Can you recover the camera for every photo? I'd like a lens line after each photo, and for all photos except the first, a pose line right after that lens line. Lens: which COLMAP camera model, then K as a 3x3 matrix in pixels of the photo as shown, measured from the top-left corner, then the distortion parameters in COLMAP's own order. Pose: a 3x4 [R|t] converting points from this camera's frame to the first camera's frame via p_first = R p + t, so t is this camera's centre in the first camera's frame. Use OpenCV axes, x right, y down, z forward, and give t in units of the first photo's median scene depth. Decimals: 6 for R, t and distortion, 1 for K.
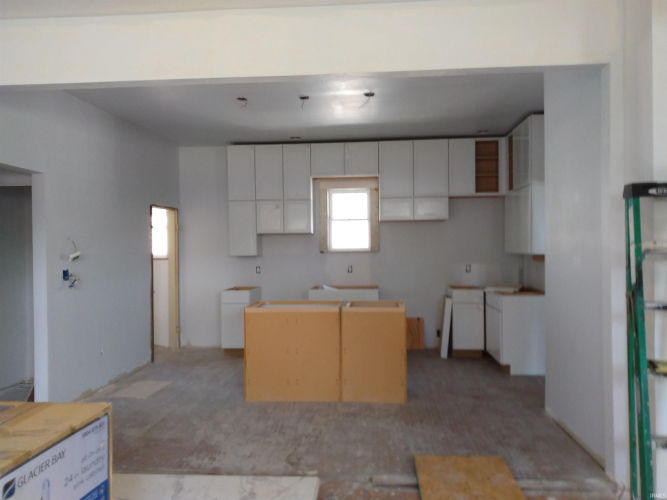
lens RADIAL K [[506.8, 0, 336.3], [0, 506.8, 248.0], [0, 0, 1]] dist [0.052285, -0.082410]
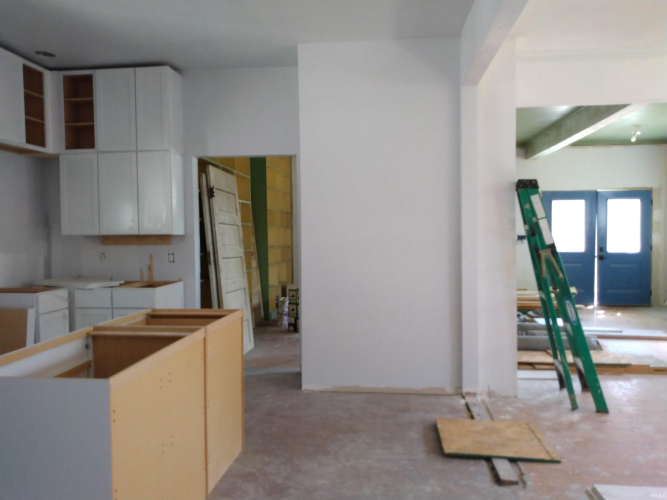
lens RADIAL K [[506.8, 0, 336.3], [0, 506.8, 248.0], [0, 0, 1]] dist [0.052285, -0.082410]
pose [[0.032690, -0.022245, 0.999218, -0.411406], [0.006893, 0.999734, 0.022031, 0.016027], [-0.999442, 0.006167, 0.032834, 0.649454]]
